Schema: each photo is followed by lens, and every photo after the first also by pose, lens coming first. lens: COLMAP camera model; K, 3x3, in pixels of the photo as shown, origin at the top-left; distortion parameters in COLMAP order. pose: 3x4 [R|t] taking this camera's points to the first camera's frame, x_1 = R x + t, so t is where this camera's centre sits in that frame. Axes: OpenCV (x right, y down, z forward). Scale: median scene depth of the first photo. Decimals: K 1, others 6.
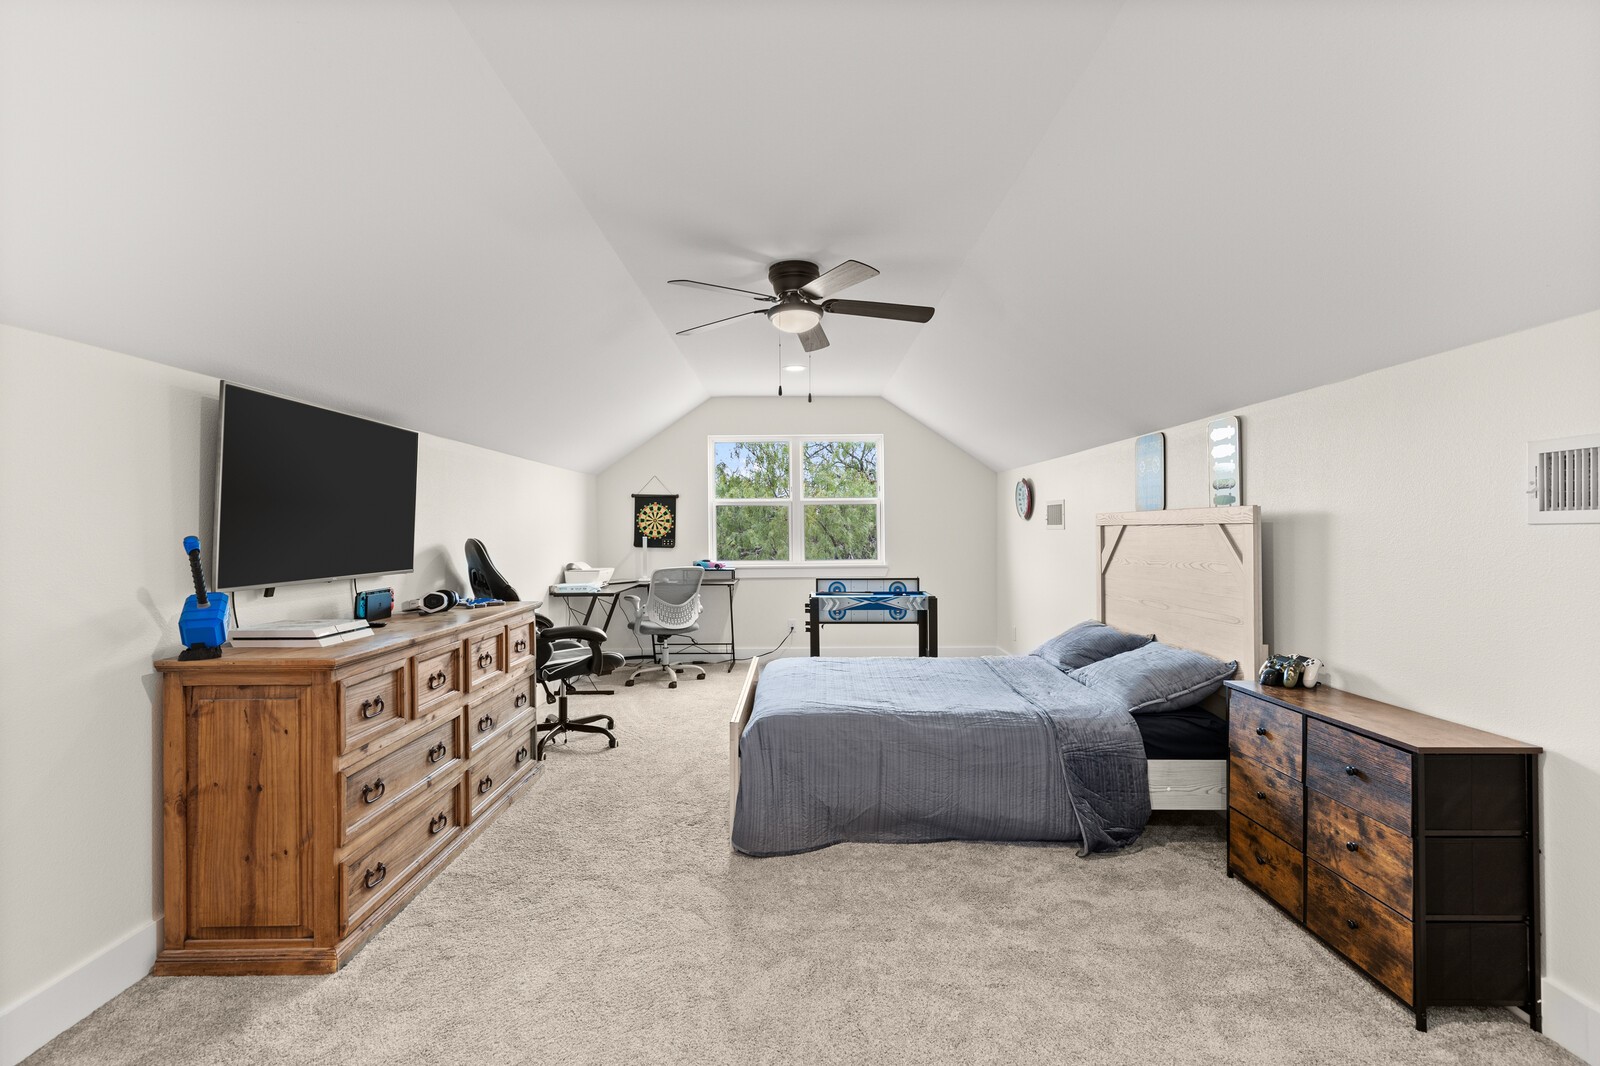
lens RADIAL K [[731.9, 0, 800.1], [0, 731.9, 528.0], [0, 0, 1]] dist [0.010783, 0.000199]
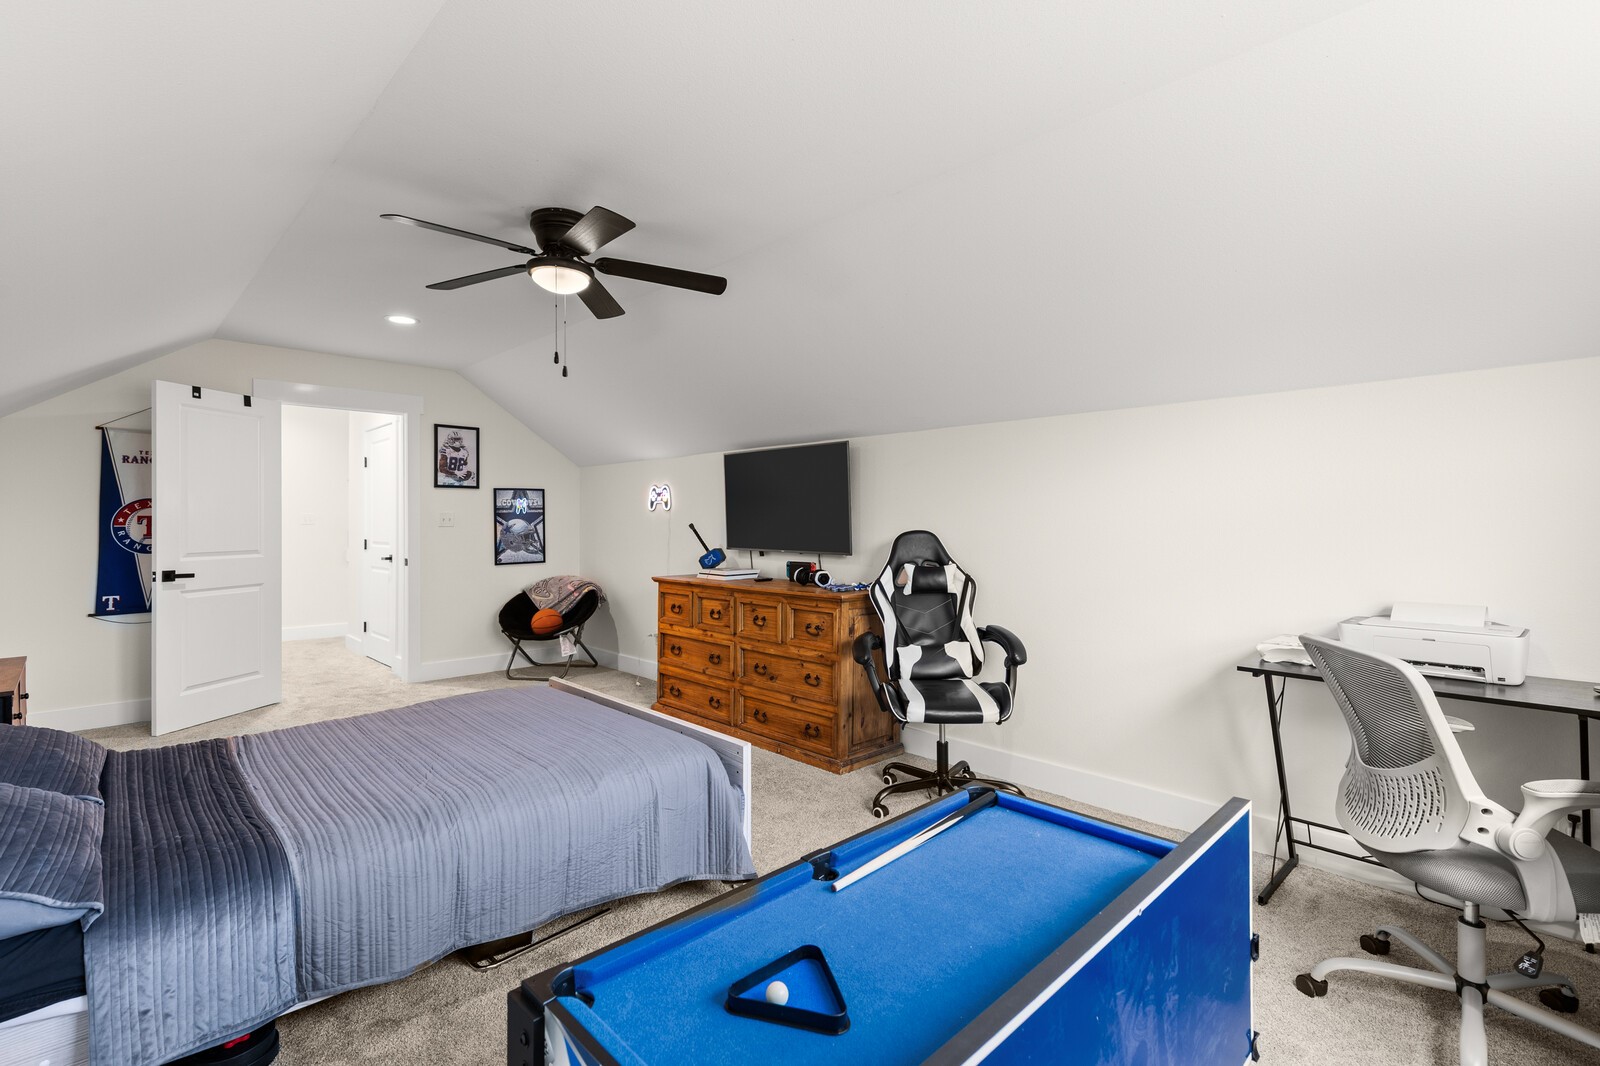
lens RADIAL K [[731.9, 0, 799.7], [0, 731.9, 532.3], [0, 0, 1]] dist [0.010783, 0.000199]
pose [[-0.730559, 0.011511, -0.682752, 0.530044], [0.000699, 0.999870, 0.016109, 0.002992], [0.682849, 0.011291, -0.730472, 2.645082]]
